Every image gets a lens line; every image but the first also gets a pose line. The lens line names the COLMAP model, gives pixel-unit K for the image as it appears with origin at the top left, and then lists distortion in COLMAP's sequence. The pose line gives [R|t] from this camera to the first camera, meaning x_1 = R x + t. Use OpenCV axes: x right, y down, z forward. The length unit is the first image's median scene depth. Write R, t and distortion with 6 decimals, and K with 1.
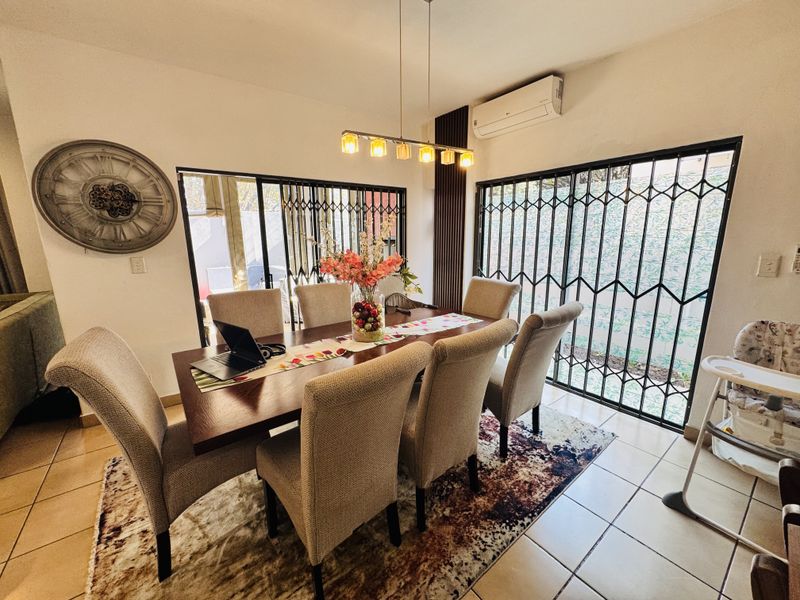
lens RADIAL K [[315.8, 0, 404.0], [0, 315.8, 299.7], [0, 0, 1]] dist [-0.015759, -0.000115]
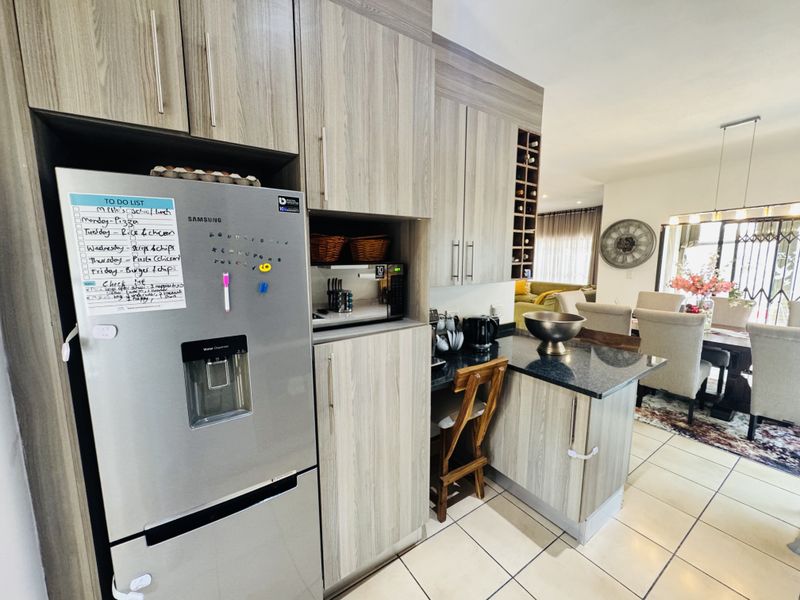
lens RADIAL K [[315.8, 0, 400.9], [0, 315.8, 307.0], [0, 0, 1]] dist [-0.015759, -0.000115]
pose [[-0.076410, 0.143072, -0.986758, 1.457075], [-0.219725, 0.962906, 0.156628, 0.109651], [0.972565, 0.228784, -0.042139, -0.362730]]
